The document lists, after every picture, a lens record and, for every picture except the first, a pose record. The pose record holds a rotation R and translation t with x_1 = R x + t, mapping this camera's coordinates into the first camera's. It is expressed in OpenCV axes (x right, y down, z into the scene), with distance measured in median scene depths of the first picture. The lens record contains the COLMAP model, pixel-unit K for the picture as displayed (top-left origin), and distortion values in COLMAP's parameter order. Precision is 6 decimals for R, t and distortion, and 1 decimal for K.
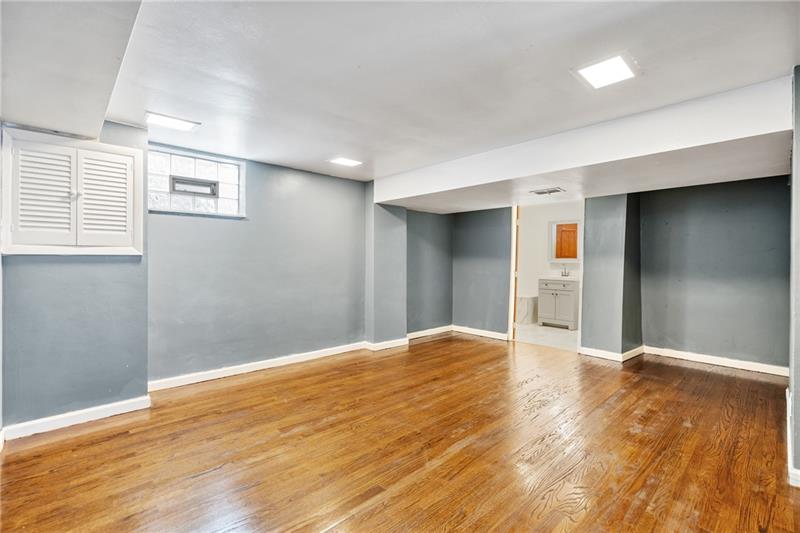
lens RADIAL K [[365.1, 0, 398.5], [0, 365.1, 265.2], [0, 0, 1]] dist [-0.017385, -0.000038]
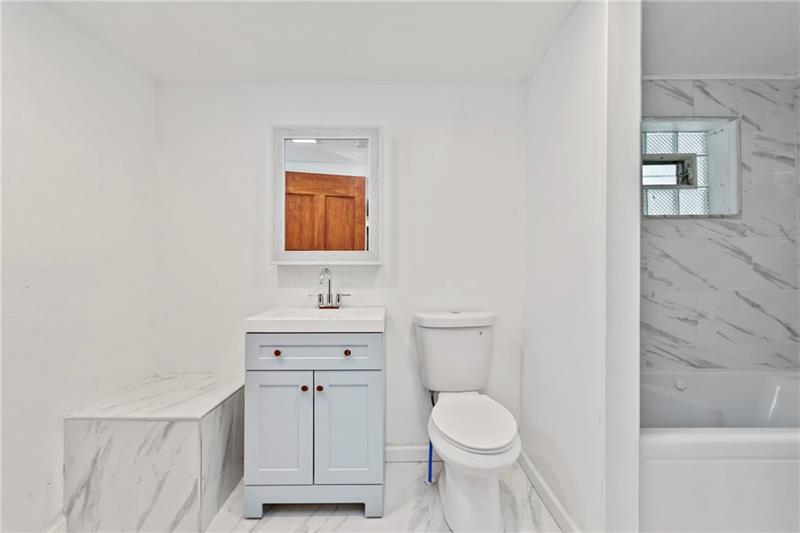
lens RADIAL K [[365.1, 0, 400.1], [0, 365.1, 261.8], [0, 0, 1]] dist [-0.017385, -0.000038]
pose [[0.691813, -0.006131, 0.722050, 0.275313], [0.007841, 0.999969, 0.000979, -0.009051], [-0.722034, 0.004984, 0.691840, 0.743992]]
